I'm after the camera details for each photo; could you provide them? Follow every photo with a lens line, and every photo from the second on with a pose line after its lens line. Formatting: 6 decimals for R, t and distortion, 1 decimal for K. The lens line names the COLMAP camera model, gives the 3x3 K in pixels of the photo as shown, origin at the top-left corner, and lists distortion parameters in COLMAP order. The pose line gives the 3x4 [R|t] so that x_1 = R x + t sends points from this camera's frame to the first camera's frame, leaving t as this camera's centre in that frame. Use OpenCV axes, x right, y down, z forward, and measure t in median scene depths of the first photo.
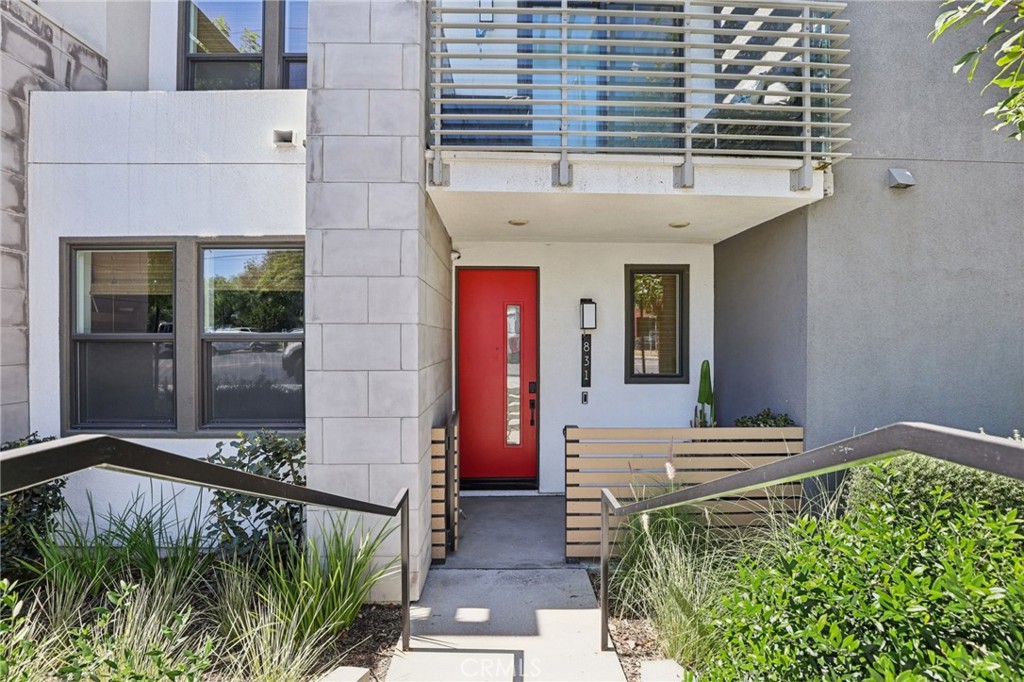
lens RADIAL K [[469.4, 0, 510.4], [0, 469.4, 334.9], [0, 0, 1]] dist [-0.028620, 0.000930]
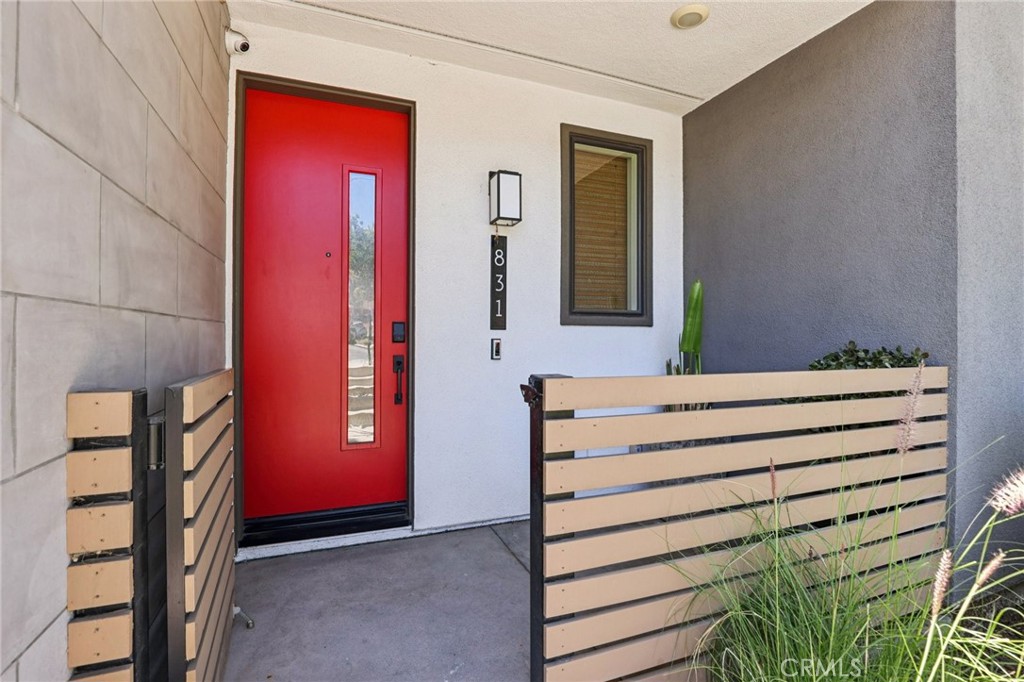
lens RADIAL K [[469.4, 0, 509.1], [0, 469.4, 337.5], [0, 0, 1]] dist [-0.028620, 0.000930]
pose [[0.937289, 0.004053, 0.348528, -0.027295], [-0.008086, 0.999916, 0.010118, 0.148977], [-0.348458, -0.012302, 0.937244, 0.614764]]
